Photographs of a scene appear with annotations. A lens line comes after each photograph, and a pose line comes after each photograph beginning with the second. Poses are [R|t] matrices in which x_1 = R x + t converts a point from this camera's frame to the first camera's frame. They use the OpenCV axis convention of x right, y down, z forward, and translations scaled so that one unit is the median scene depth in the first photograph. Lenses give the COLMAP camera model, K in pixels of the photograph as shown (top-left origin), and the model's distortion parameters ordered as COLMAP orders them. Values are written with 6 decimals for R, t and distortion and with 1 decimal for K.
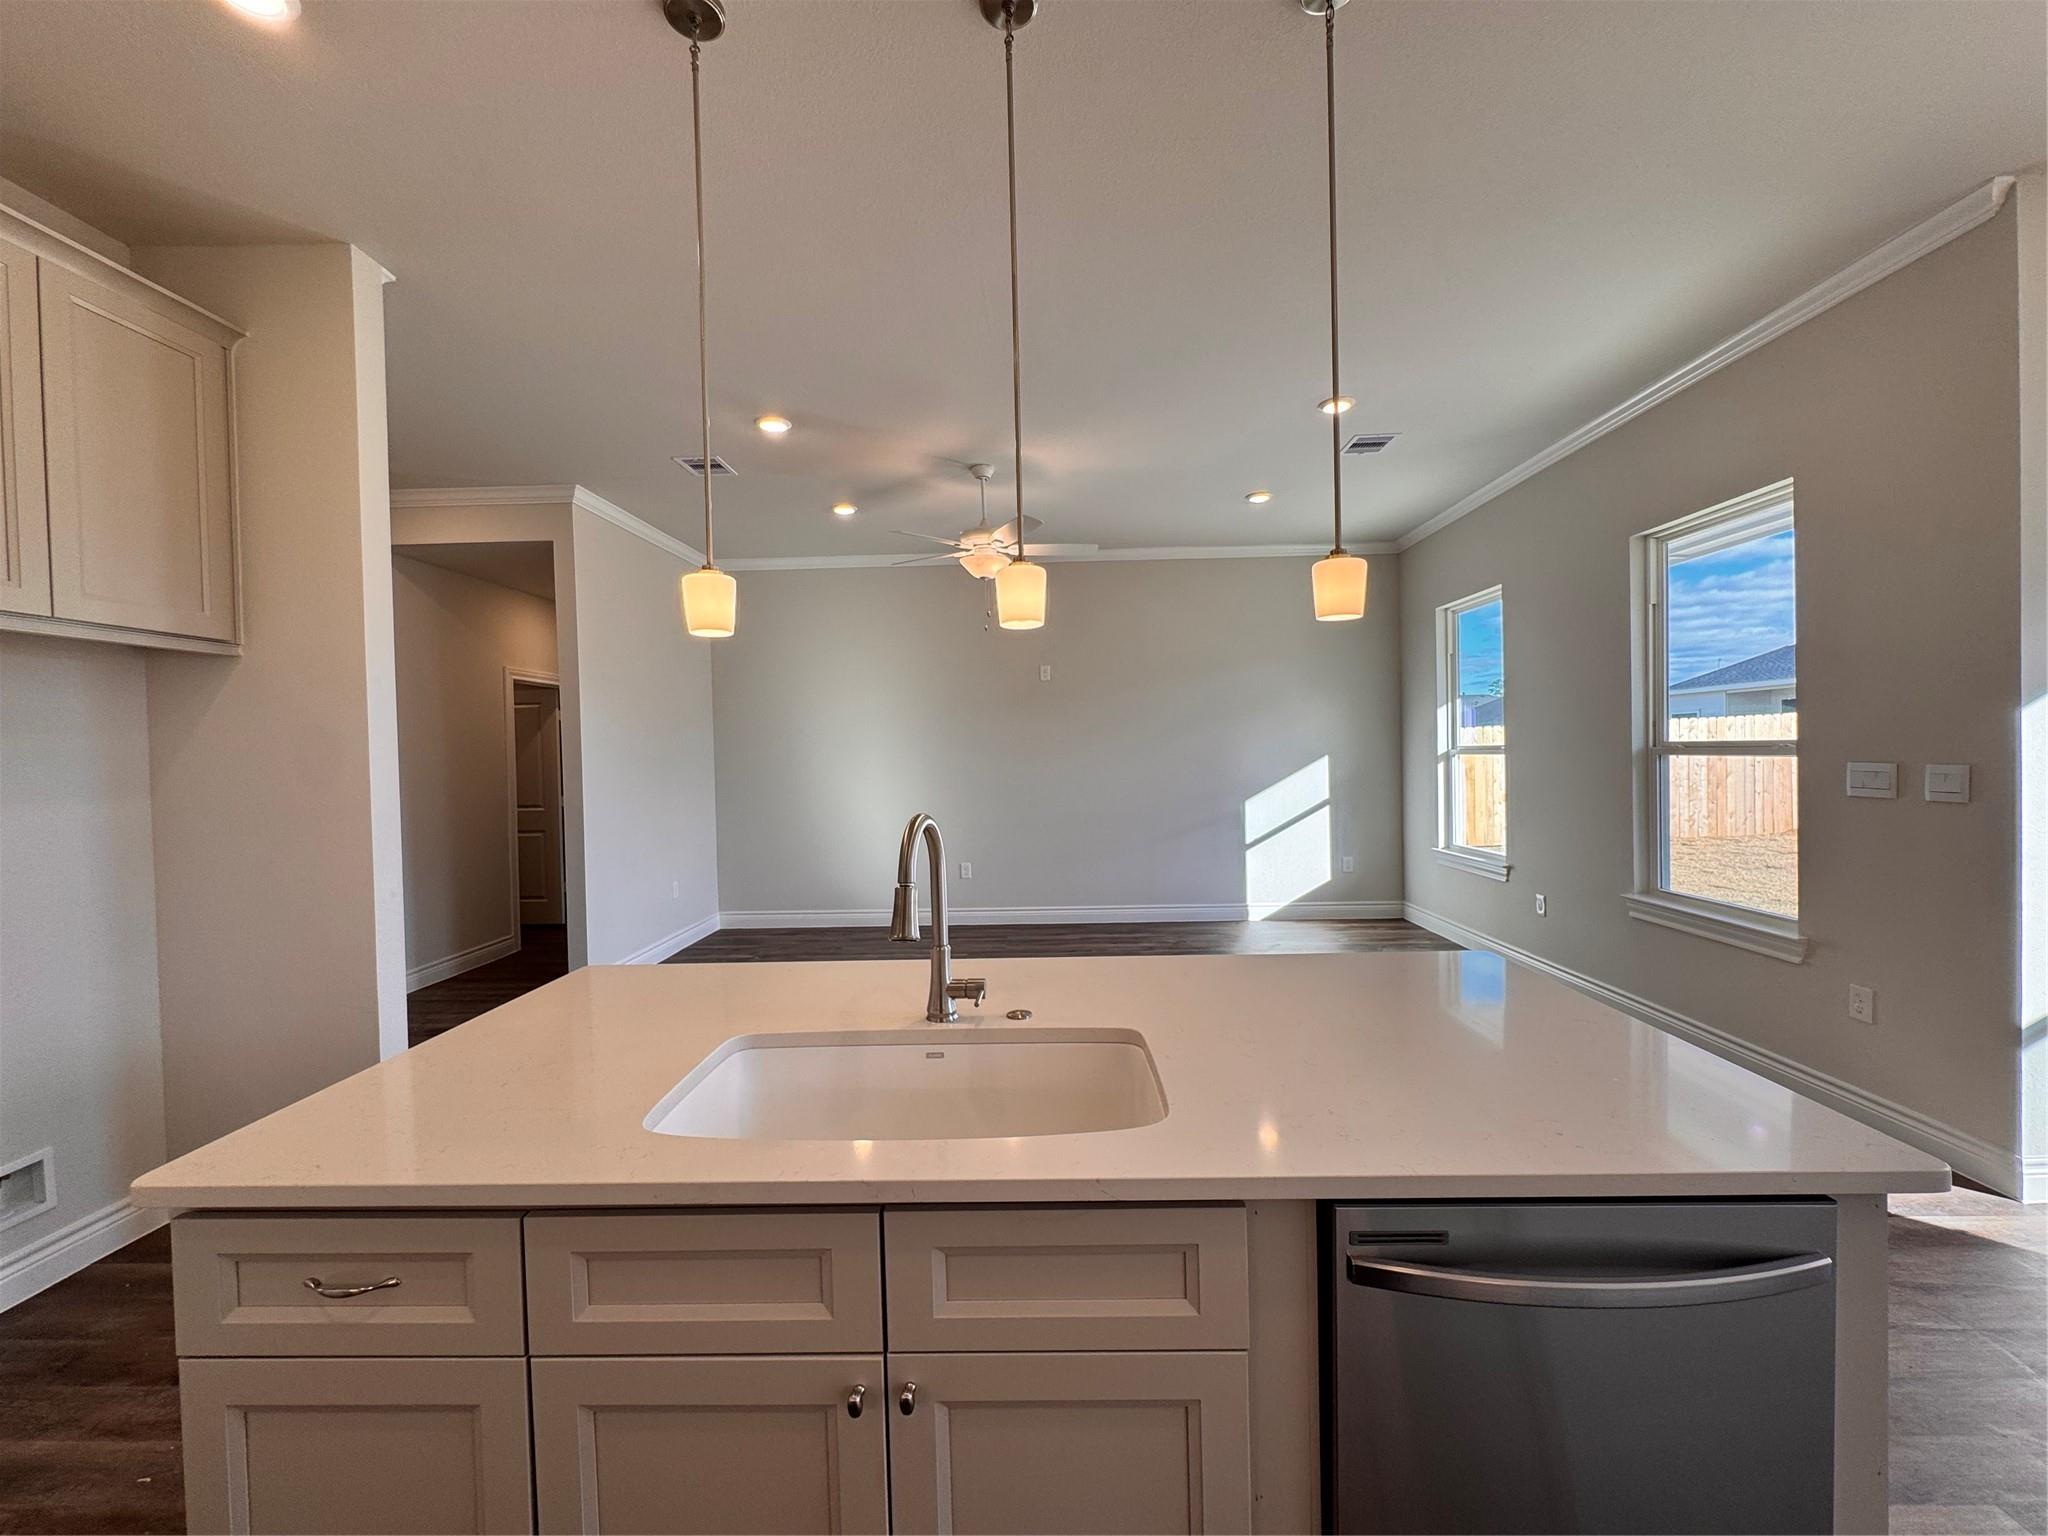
lens RADIAL K [[815.4, 0, 1019.3], [0, 815.4, 770.5], [0, 0, 1]] dist [-0.002507, 0.000175]
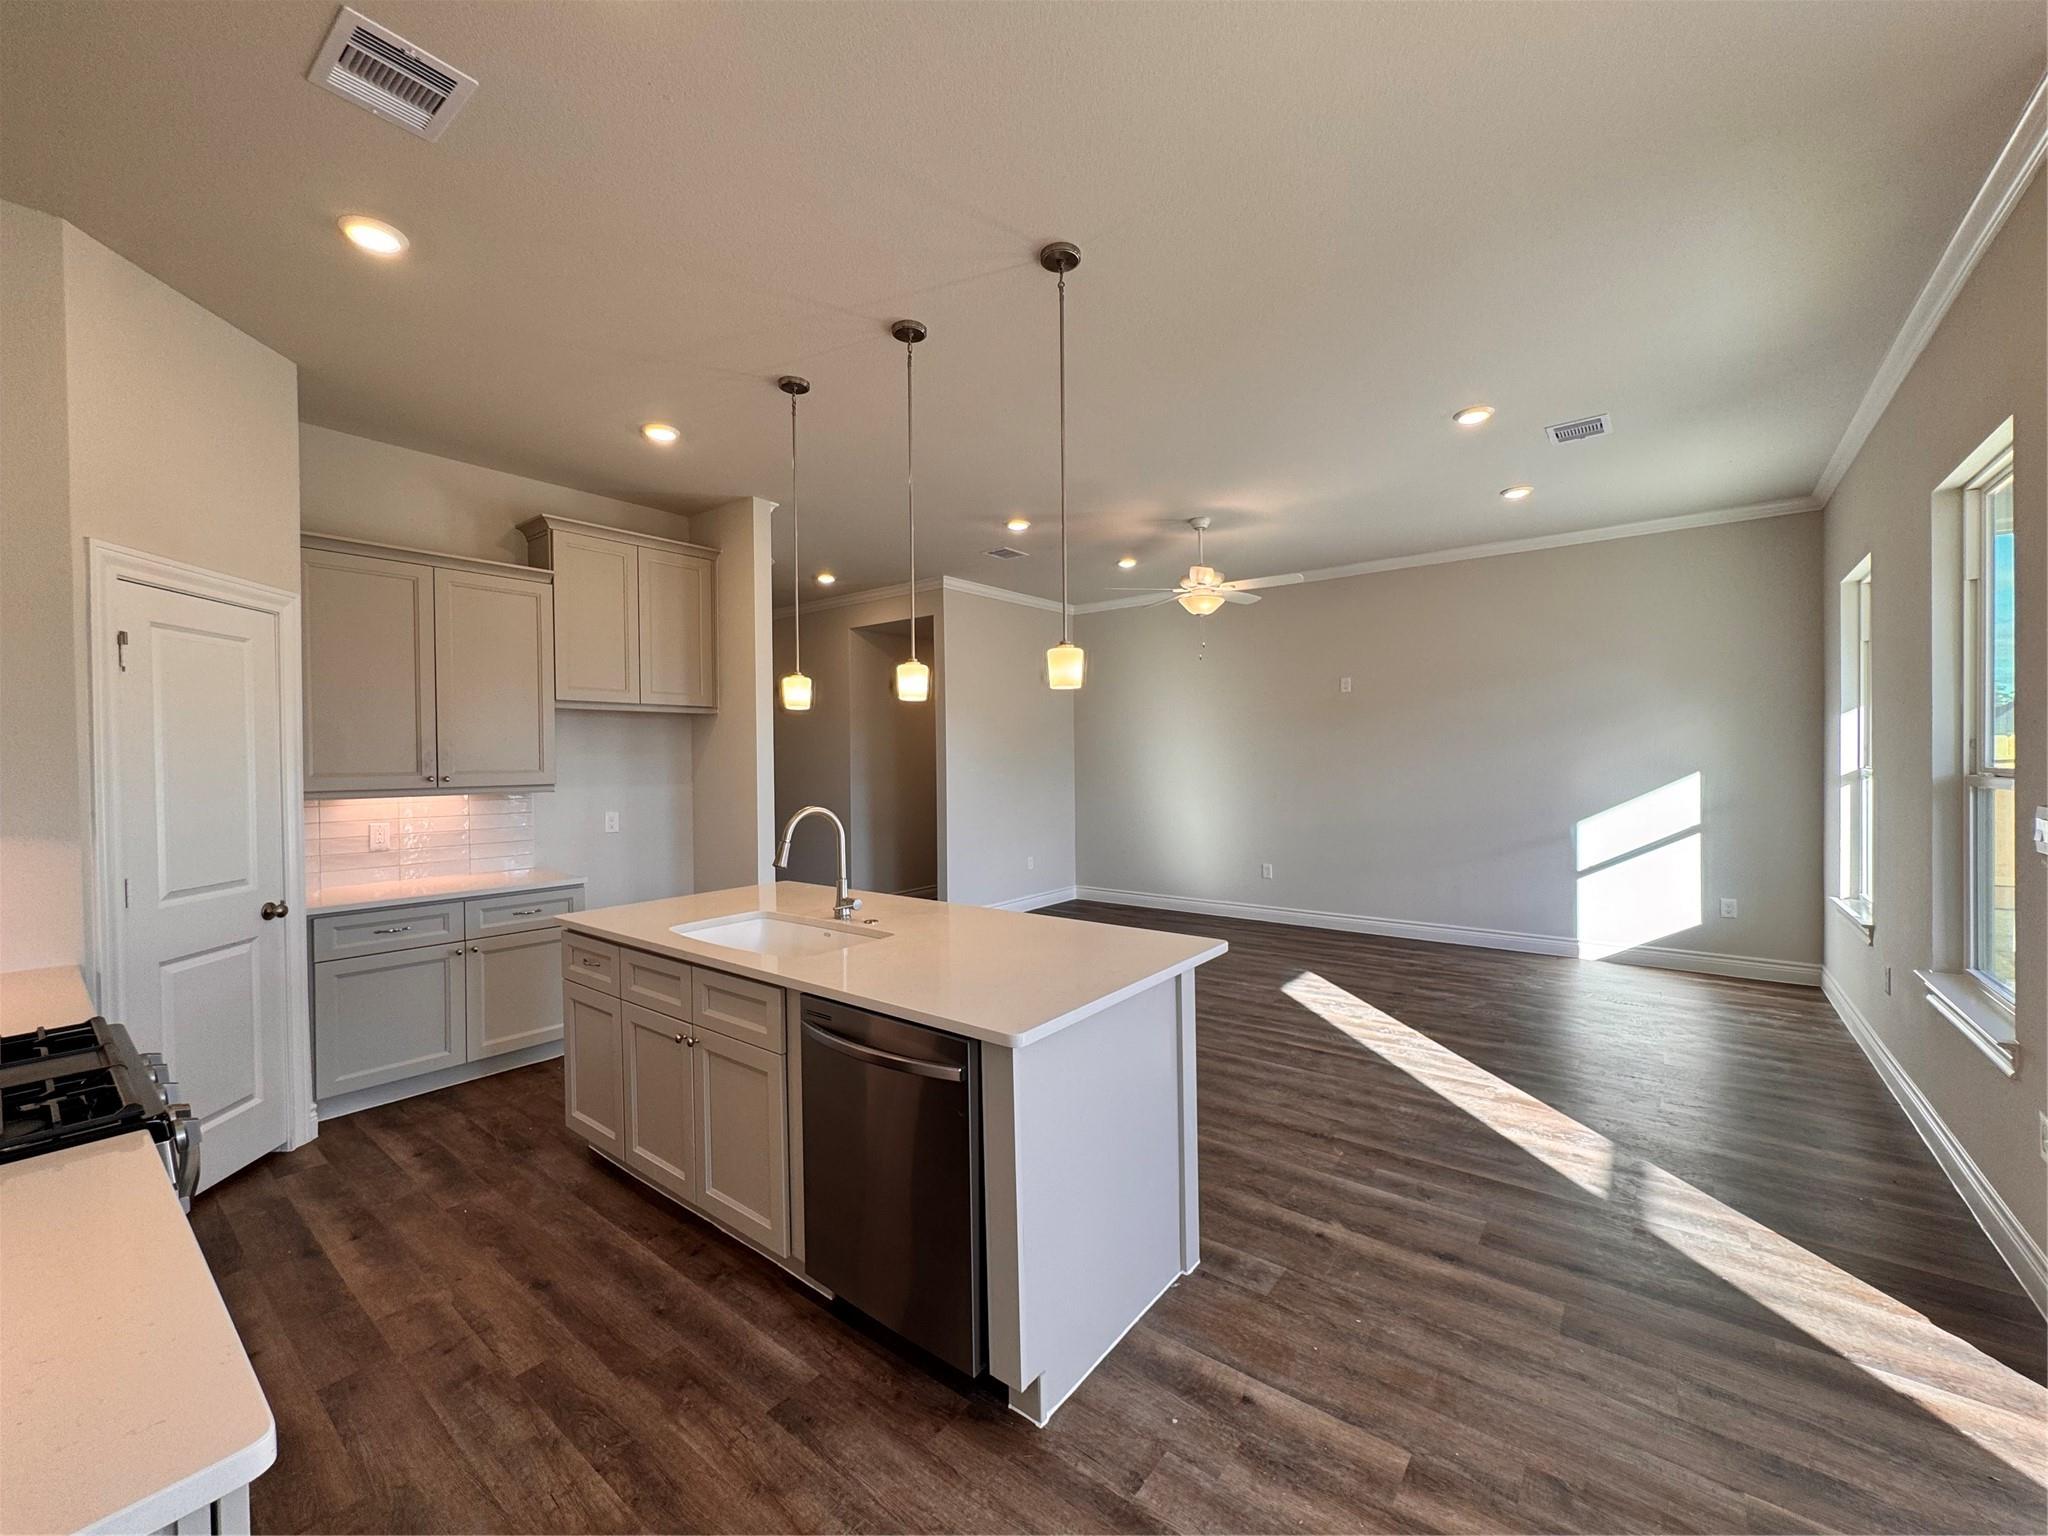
lens RADIAL K [[815.4, 0, 1024.0], [0, 815.4, 769.8], [0, 0, 1]] dist [-0.002507, 0.000175]
pose [[0.800200, 0.021259, -0.599357, 0.450777], [-0.020135, 0.999760, 0.008580, -0.018931], [0.599396, 0.005202, 0.800436, -0.079158]]
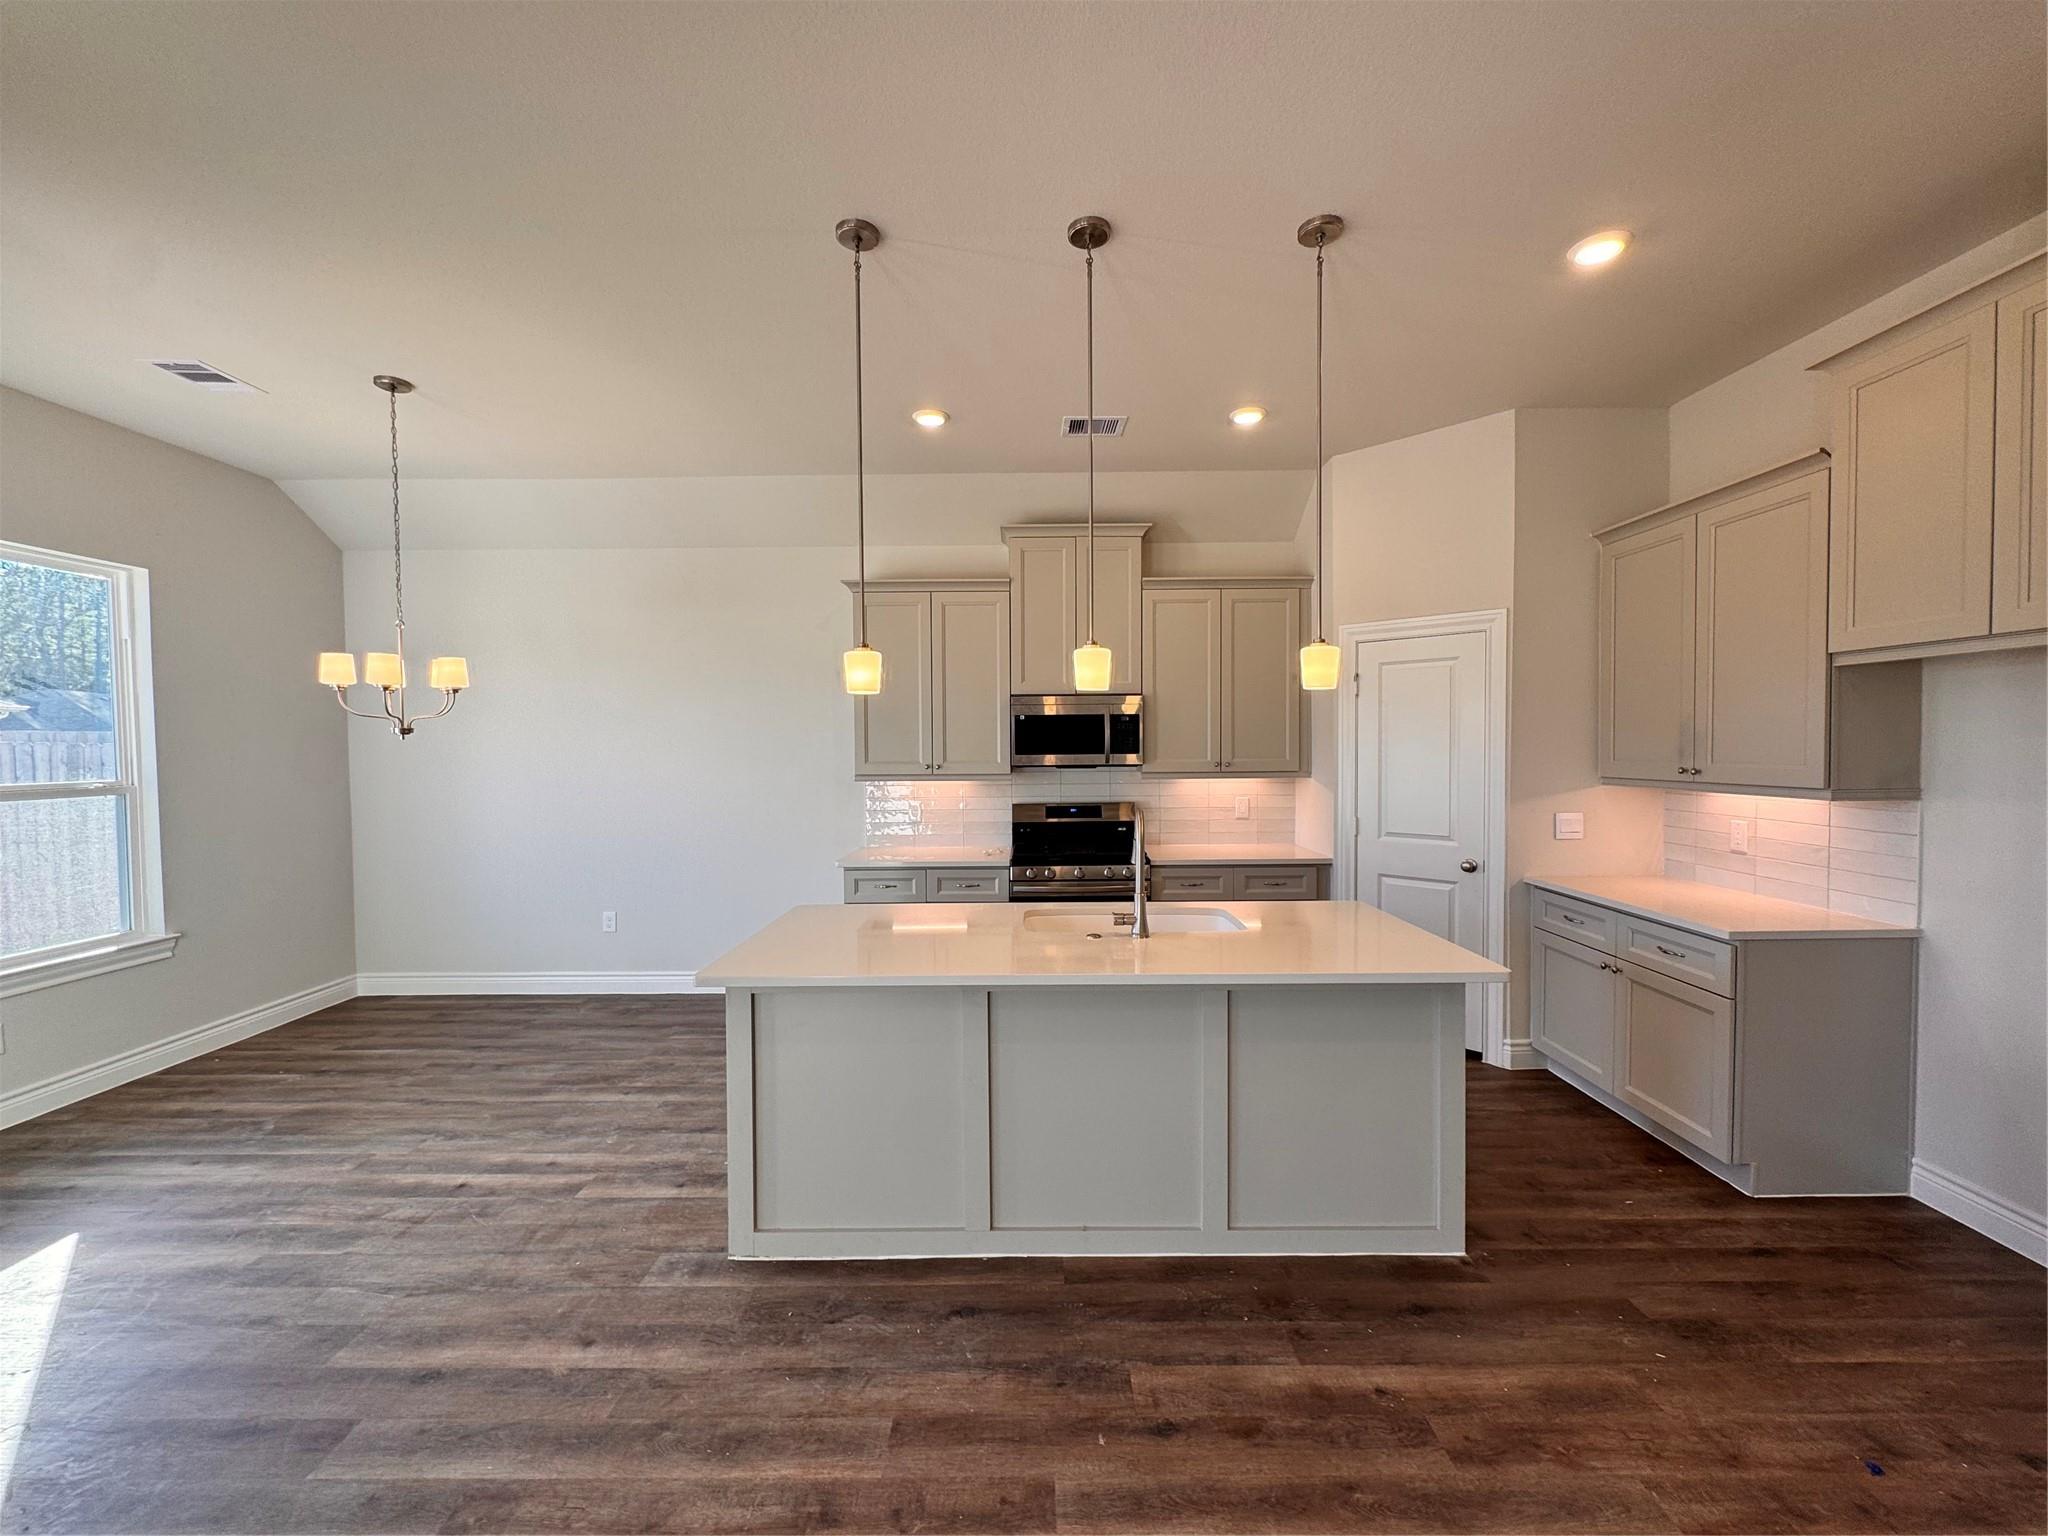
lens RADIAL K [[815.4, 0, 1026.1], [0, 815.4, 768.5], [0, 0, 1]] dist [-0.002507, 0.000175]
pose [[-0.999301, 0.030685, -0.021338, 0.058543], [0.029542, 0.998212, 0.051960, -0.044550], [0.022894, 0.051293, -0.998421, 0.885653]]
